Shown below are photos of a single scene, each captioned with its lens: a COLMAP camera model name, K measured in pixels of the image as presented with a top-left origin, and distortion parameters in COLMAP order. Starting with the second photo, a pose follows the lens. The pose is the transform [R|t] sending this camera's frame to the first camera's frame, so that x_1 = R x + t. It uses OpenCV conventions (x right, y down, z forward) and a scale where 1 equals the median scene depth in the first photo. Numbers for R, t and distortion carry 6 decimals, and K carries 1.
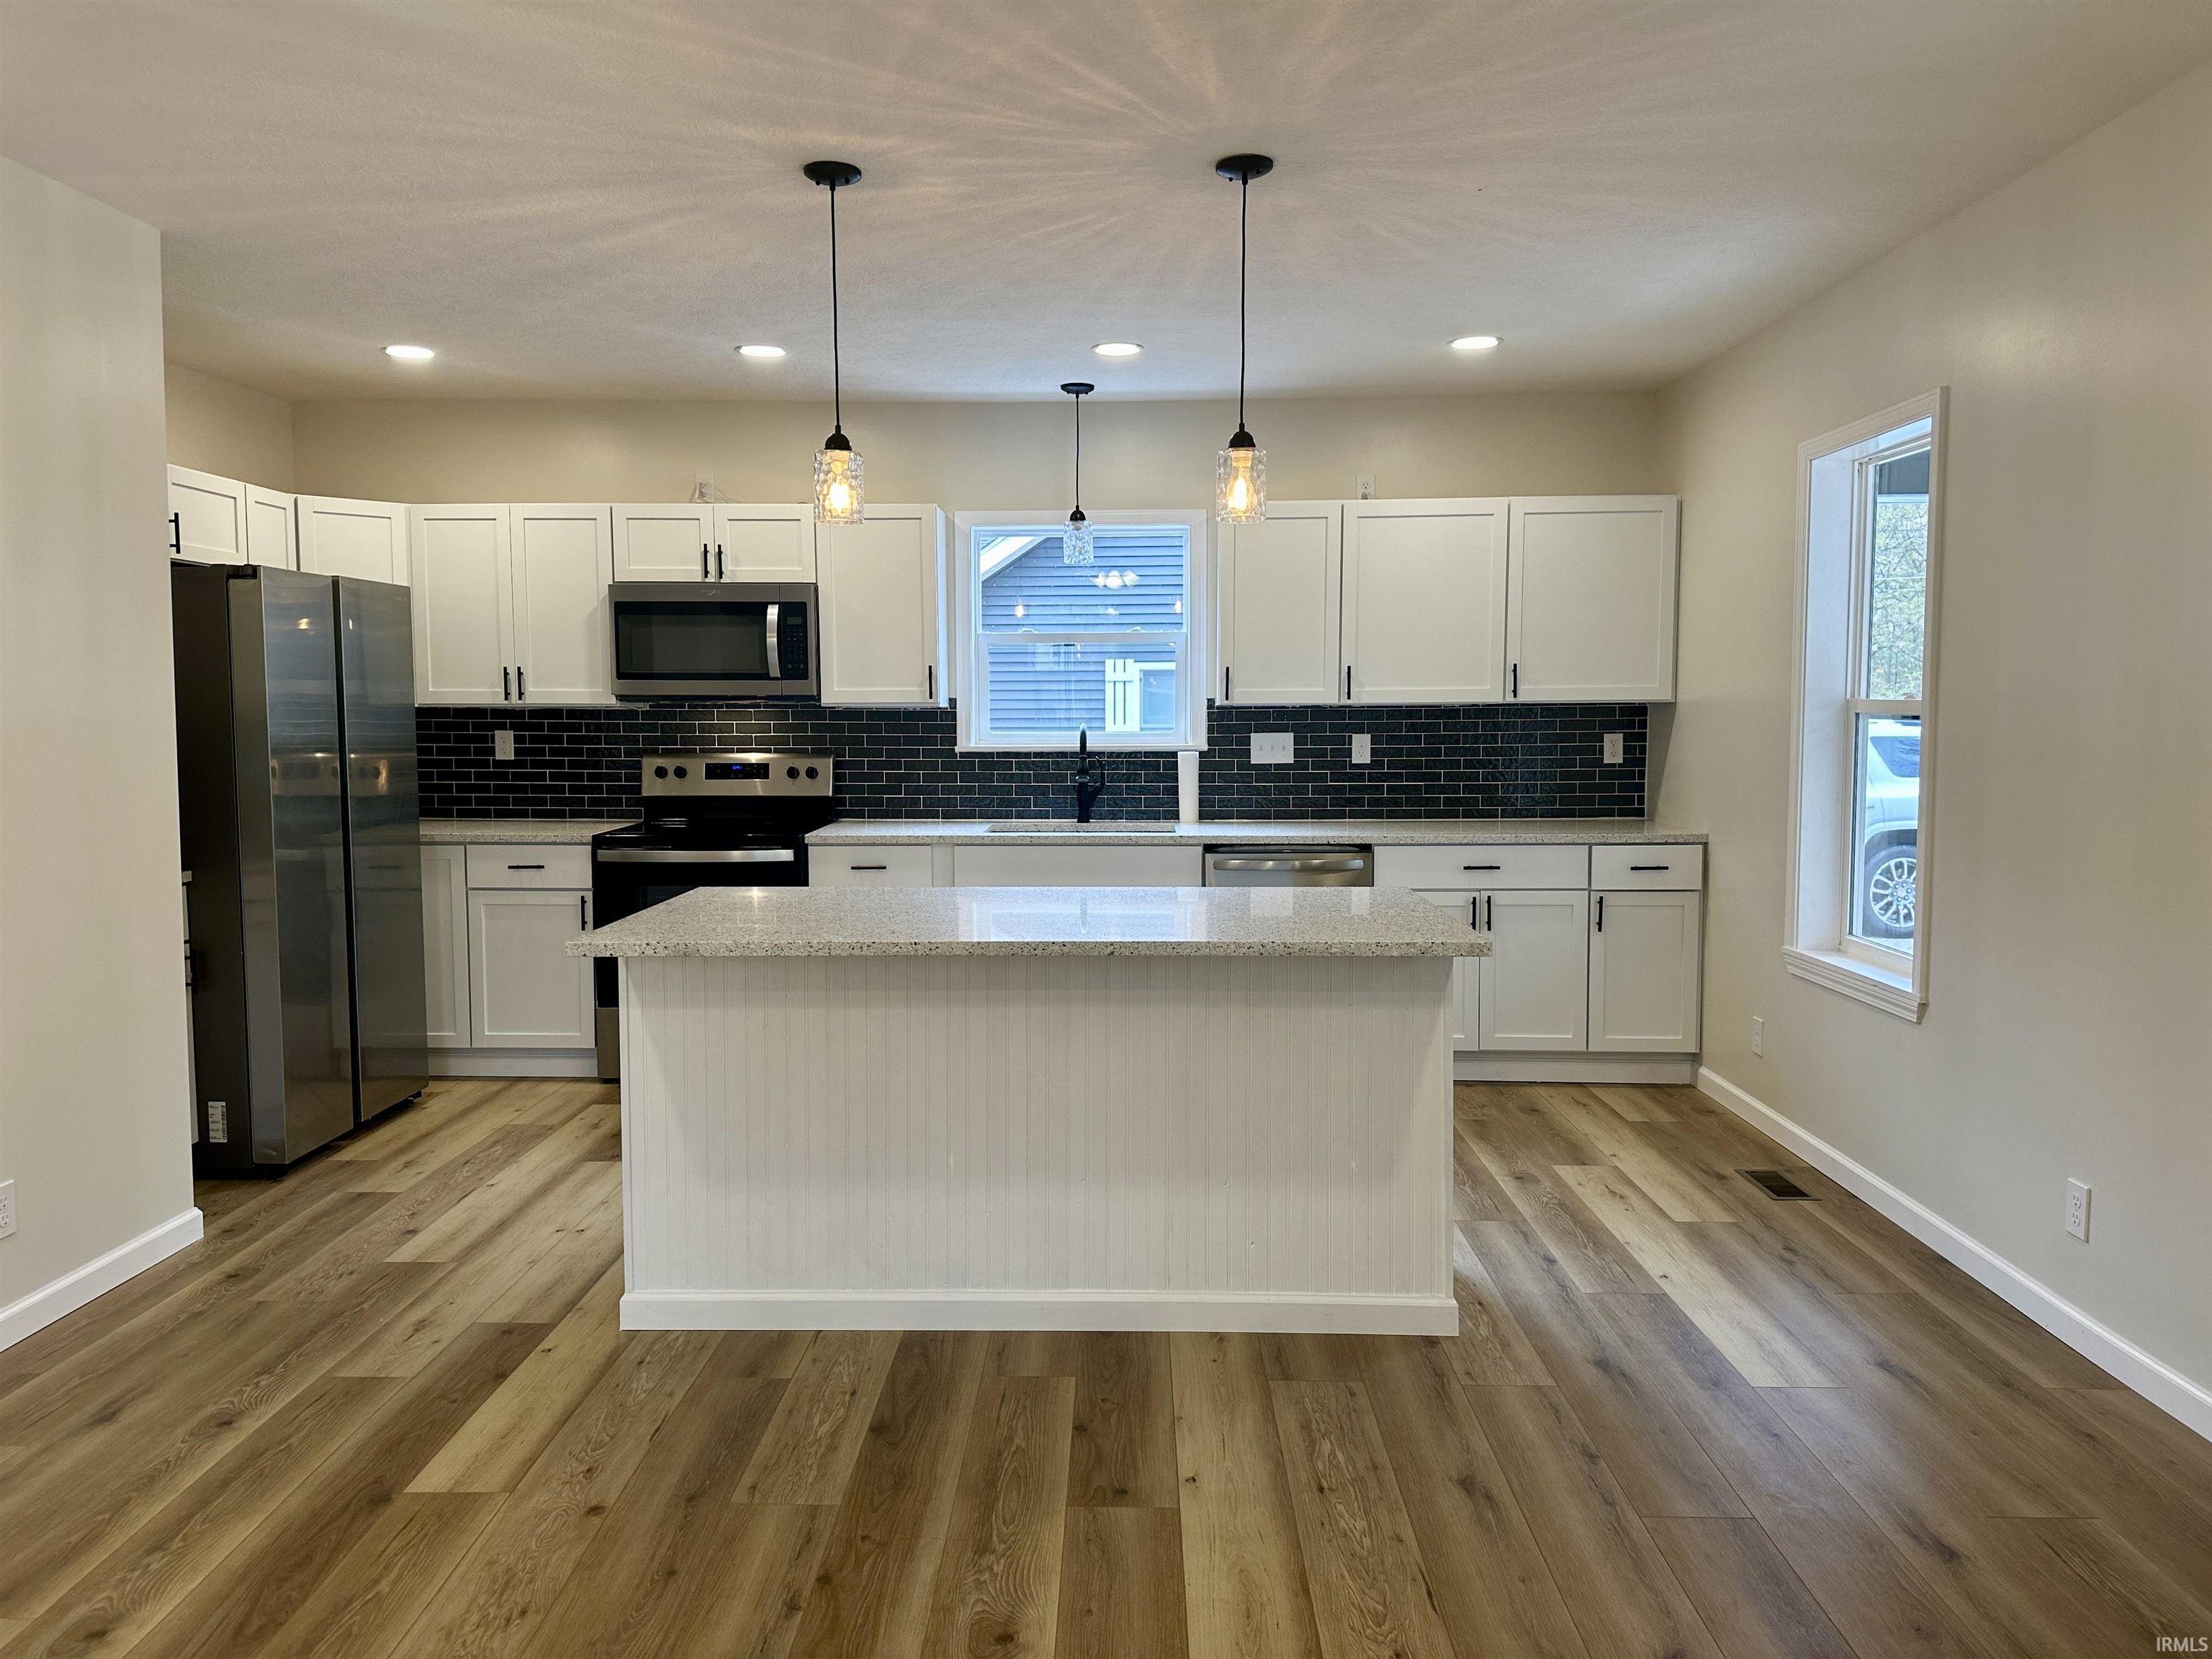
lens RADIAL K [[1565.0, 0, 1089.3], [0, 1565.0, 812.0], [0, 0, 1]] dist [0.027157, -0.032795]
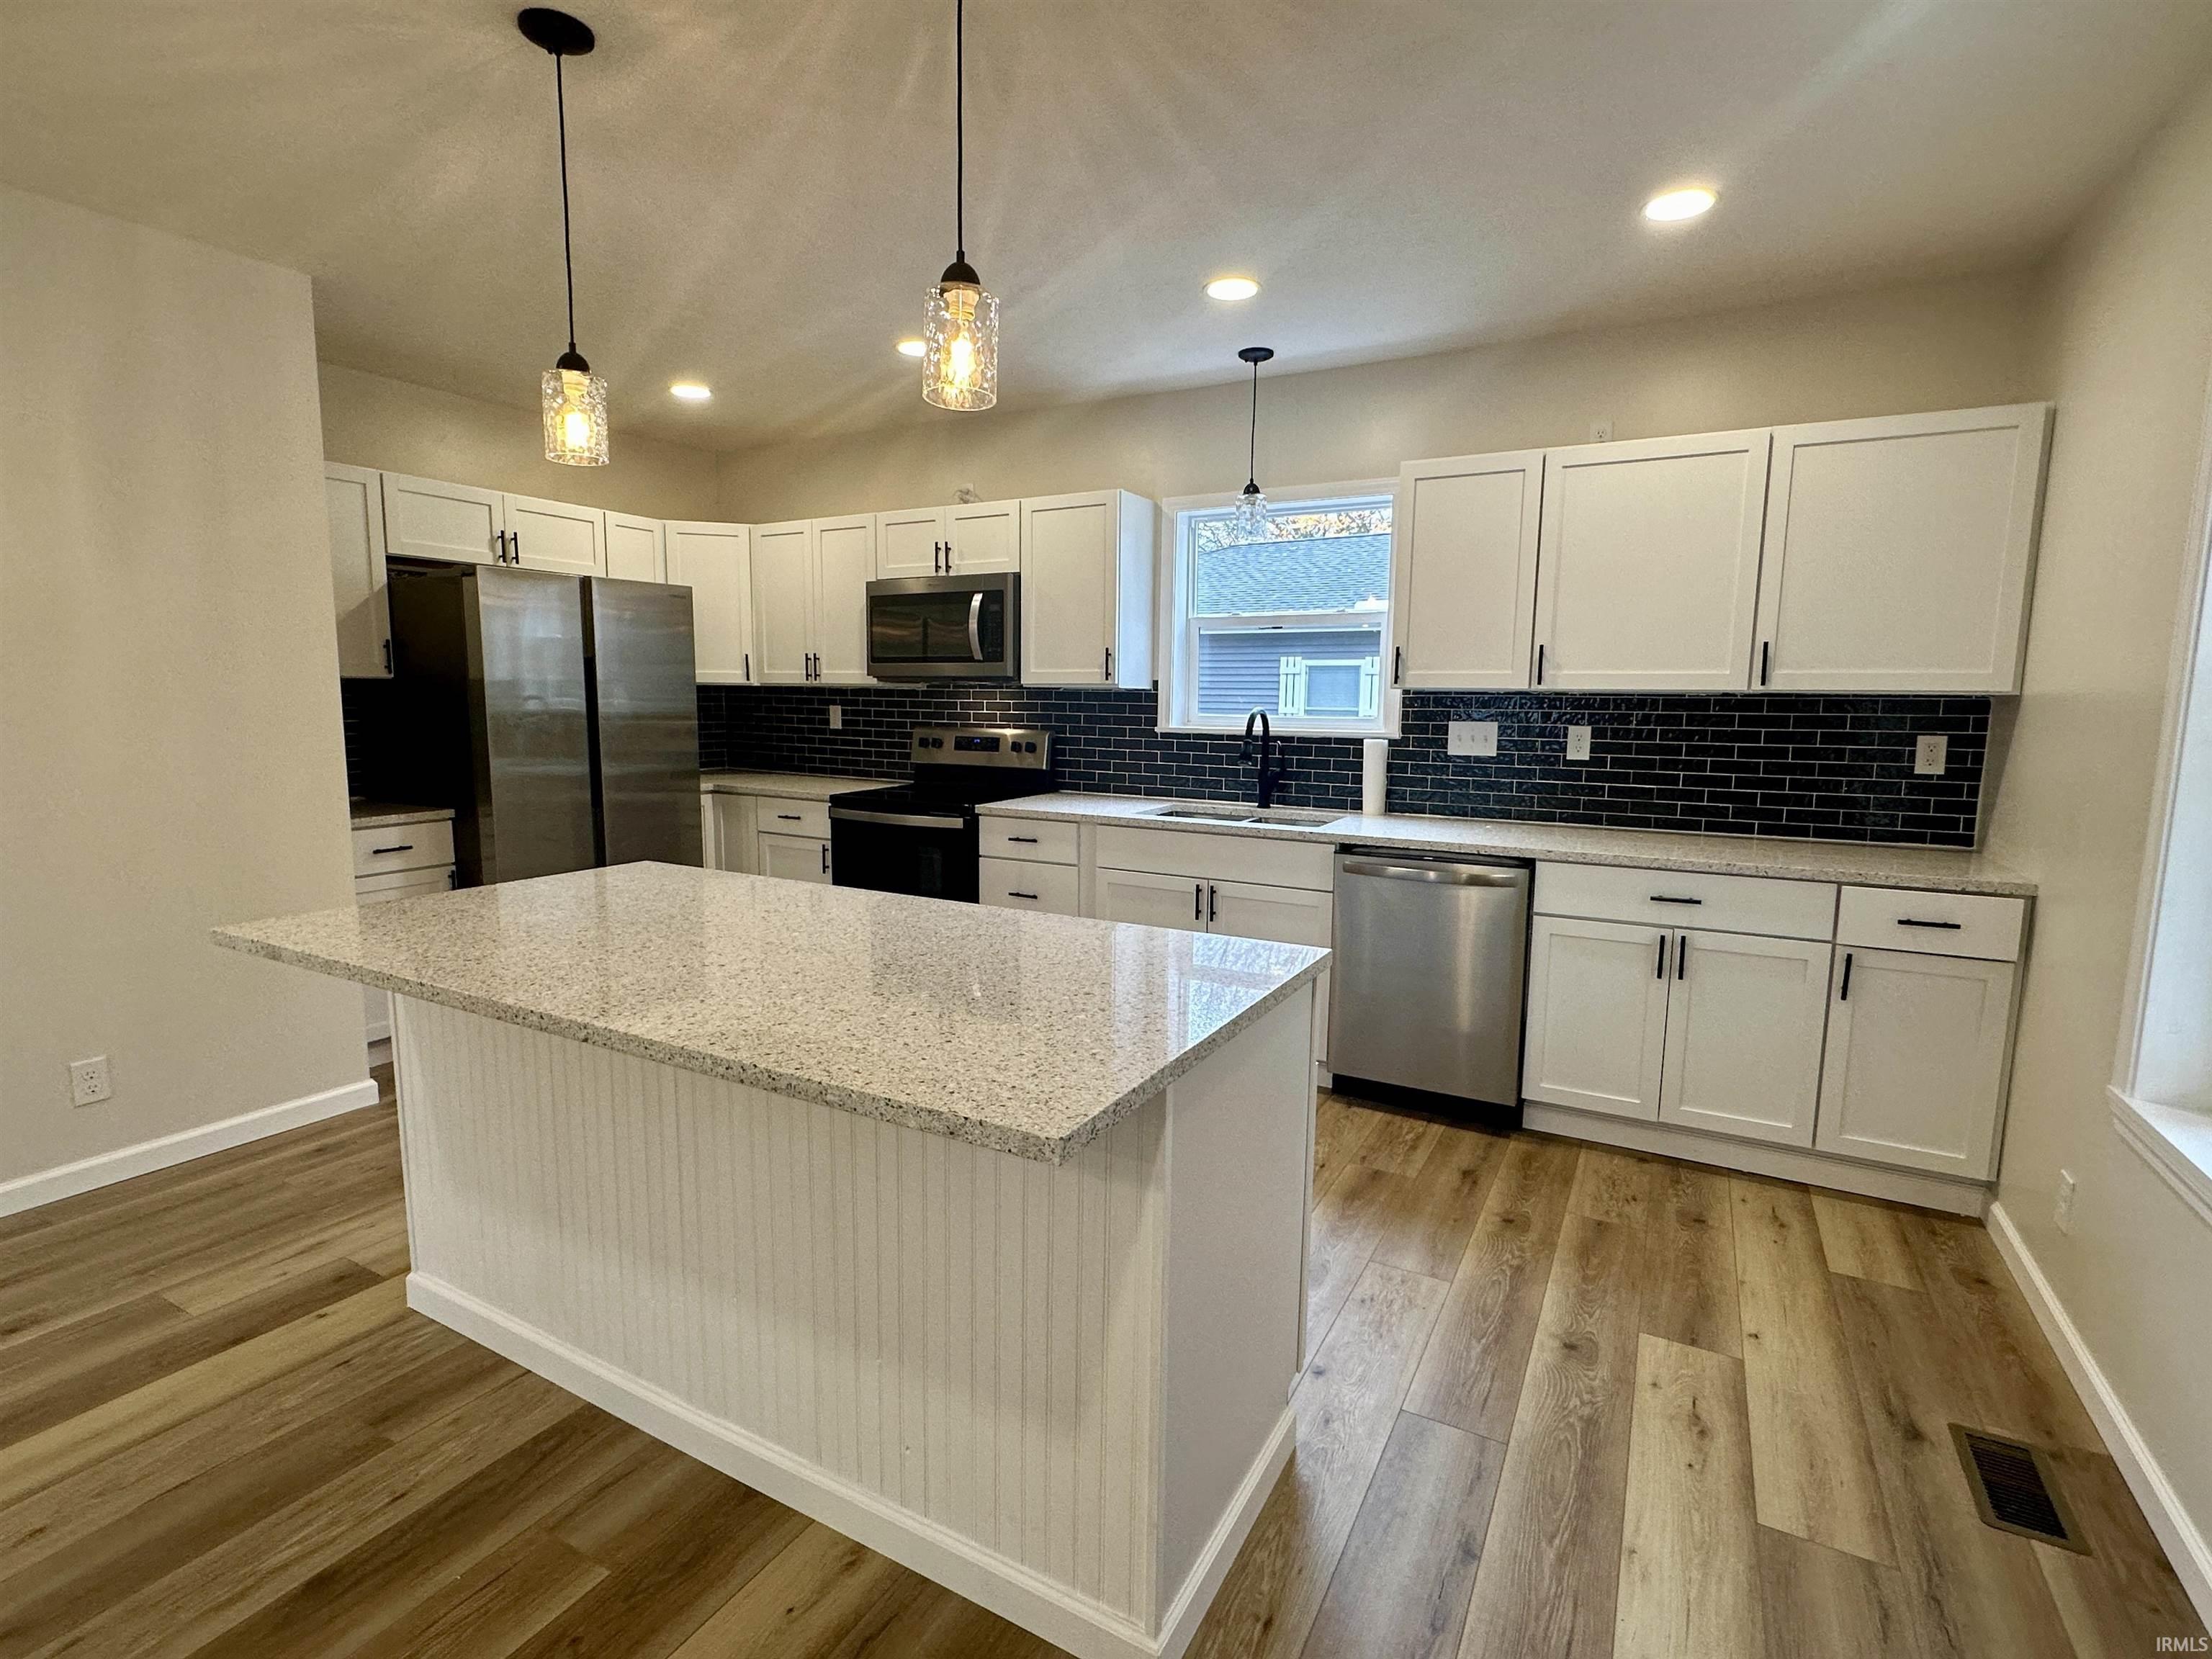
lens RADIAL K [[1058.6, 0, 1093.3], [0, 1058.6, 832.6], [0, 0, 1]] dist [-0.010769, 0.003942]
pose [[0.885044, 0.073577, -0.459656, 0.230200], [-0.044270, 0.996258, 0.074230, -0.024817], [0.463398, -0.045348, 0.884989, 0.383704]]
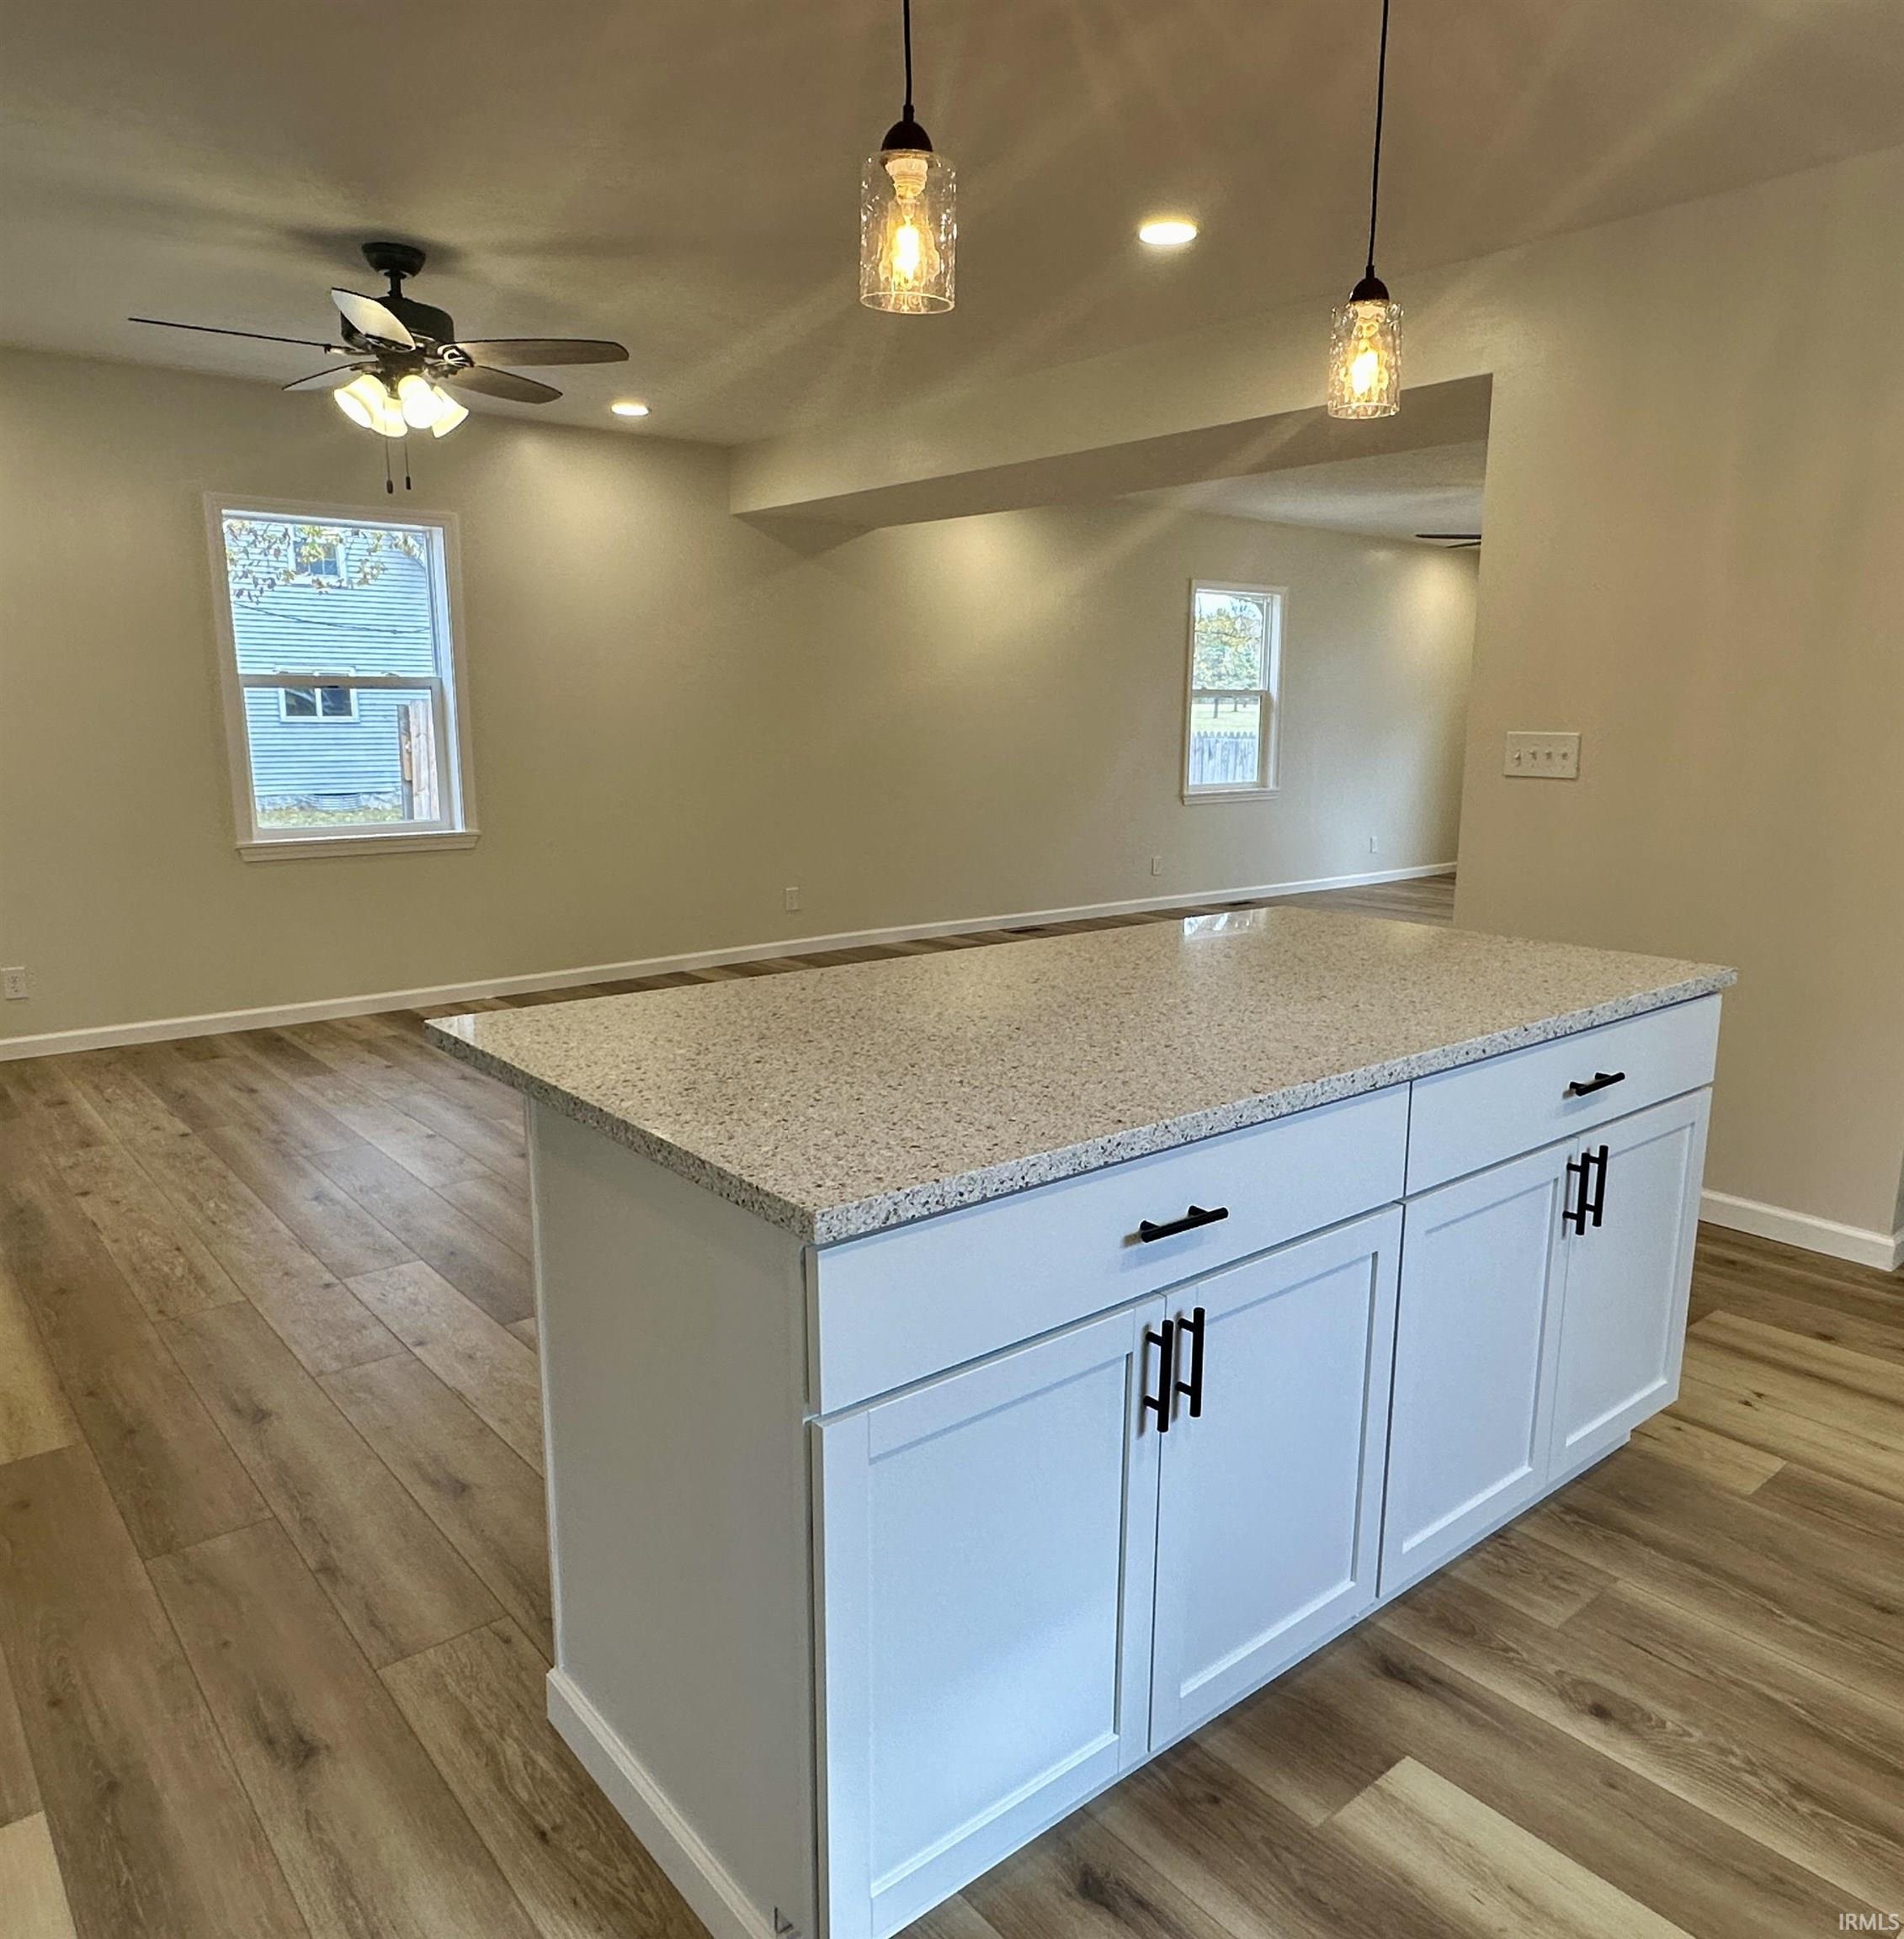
lens RADIAL K [[1432.7, 0, 1014.6], [0, 1432.7, 997.2], [0, 0, 1]] dist [0.002346, 0.000186]
pose [[-0.735716, 0.135399, -0.663618, 0.263907], [-0.048935, 0.966626, 0.251474, -0.055265], [0.675520, 0.217488, -0.704536, 0.882545]]
